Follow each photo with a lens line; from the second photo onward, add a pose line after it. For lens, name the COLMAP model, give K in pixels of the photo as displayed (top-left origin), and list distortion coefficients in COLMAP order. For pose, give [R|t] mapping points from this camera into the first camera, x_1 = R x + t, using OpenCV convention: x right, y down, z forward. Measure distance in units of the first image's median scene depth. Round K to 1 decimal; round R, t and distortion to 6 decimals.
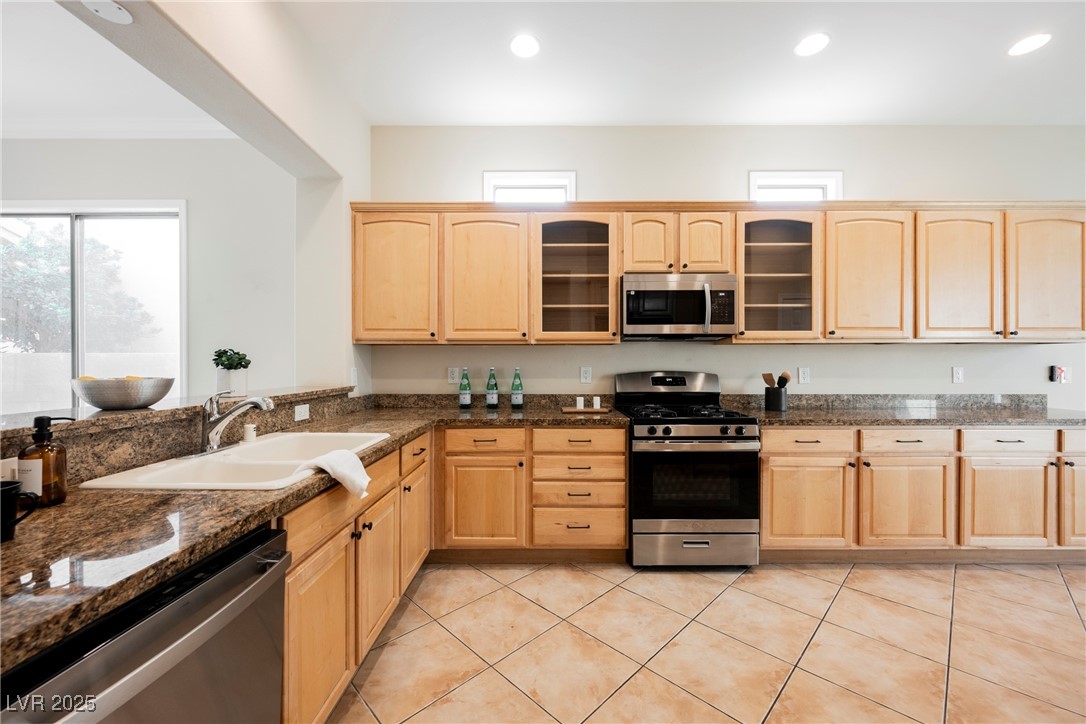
lens RADIAL K [[430.4, 0, 543.6], [0, 430.4, 363.0], [0, 0, 1]] dist [0.001872, -0.000077]
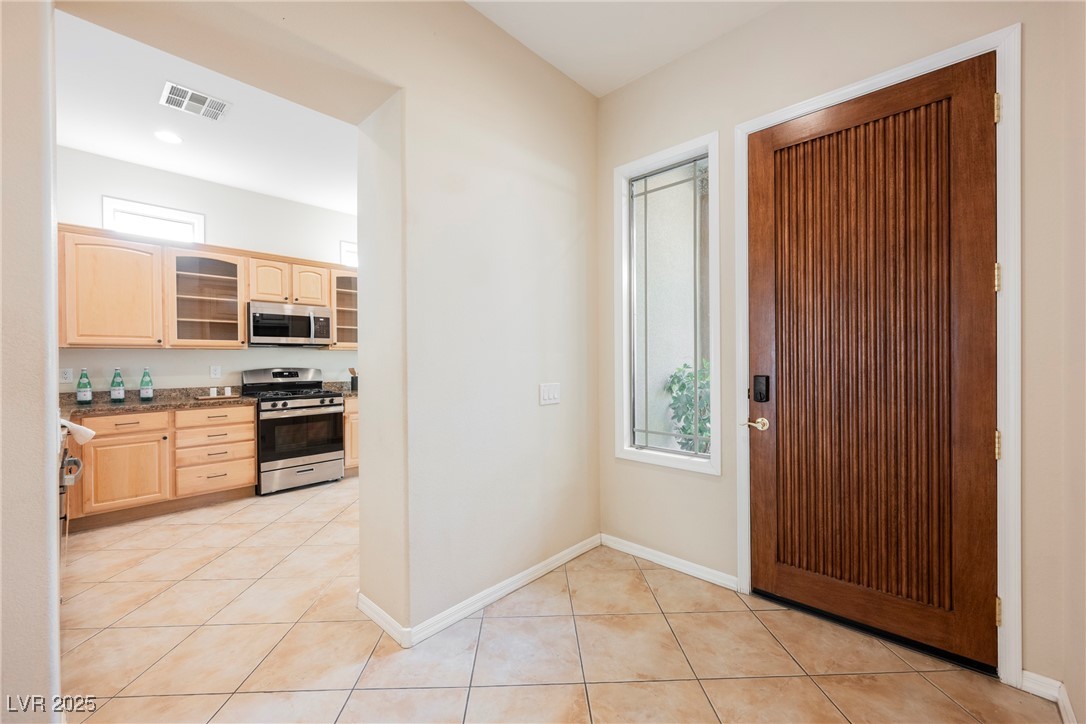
lens RADIAL K [[430.4, 0, 538.0], [0, 430.4, 361.8], [0, 0, 1]] dist [0.001872, -0.000077]
pose [[0.686085, -0.008235, 0.727475, -0.207965], [0.008911, 0.999956, 0.002915, 0.001788], [-0.727467, 0.004482, 0.686129, -0.704898]]
